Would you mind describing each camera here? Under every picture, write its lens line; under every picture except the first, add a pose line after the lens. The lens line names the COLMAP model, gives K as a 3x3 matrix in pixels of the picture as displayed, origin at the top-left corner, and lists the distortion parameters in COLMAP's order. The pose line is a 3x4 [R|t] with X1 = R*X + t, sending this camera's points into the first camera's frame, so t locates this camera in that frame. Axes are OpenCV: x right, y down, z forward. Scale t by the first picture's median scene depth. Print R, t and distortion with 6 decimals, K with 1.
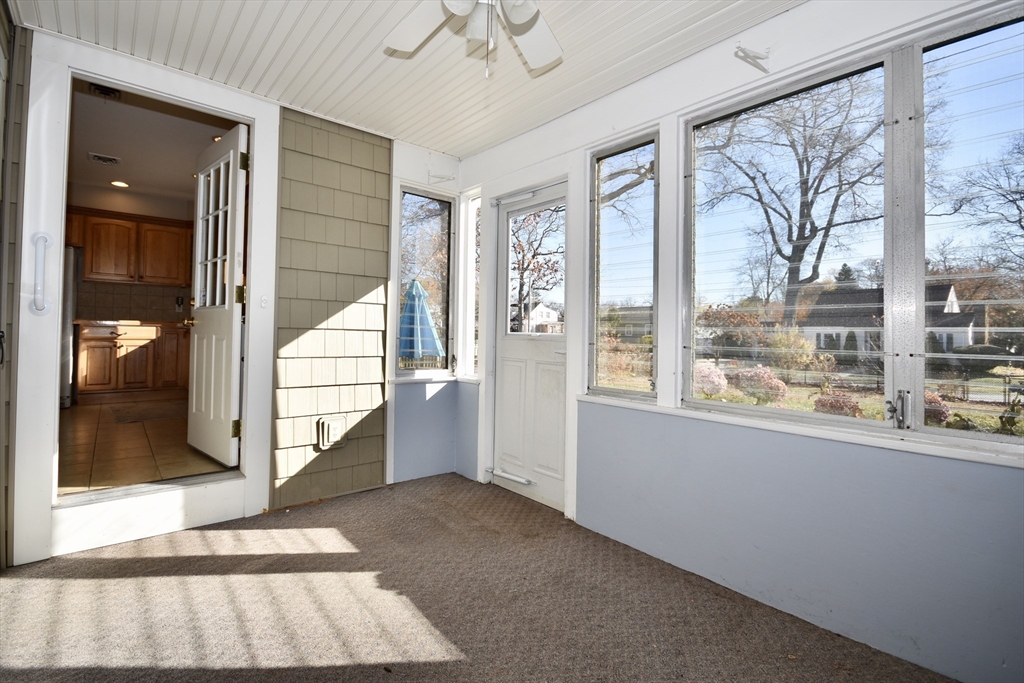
lens RADIAL K [[488.3, 0, 516.8], [0, 488.3, 325.8], [0, 0, 1]] dist [-0.000465, -0.000317]
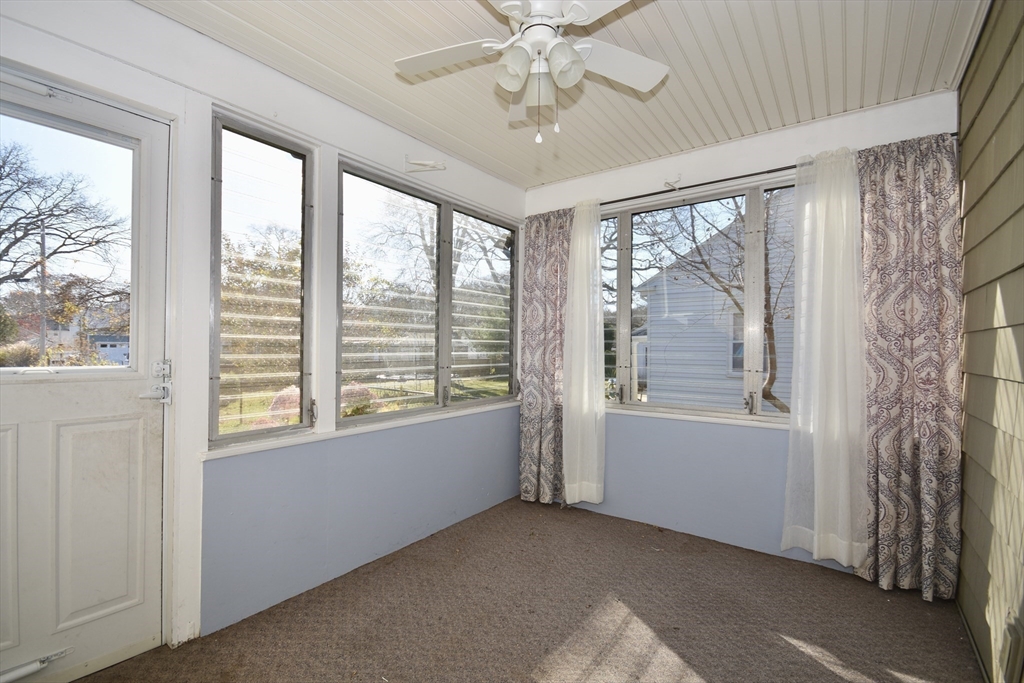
lens RADIAL K [[448.6, 0, 510.7], [0, 448.6, 343.6], [0, 0, 1]] dist [0.001198, -0.010651]
pose [[-0.236850, -0.013618, 0.971451, -0.661428], [-0.030859, 0.999503, 0.006487, -0.036146], [-0.971056, -0.028442, -0.237153, 0.813585]]
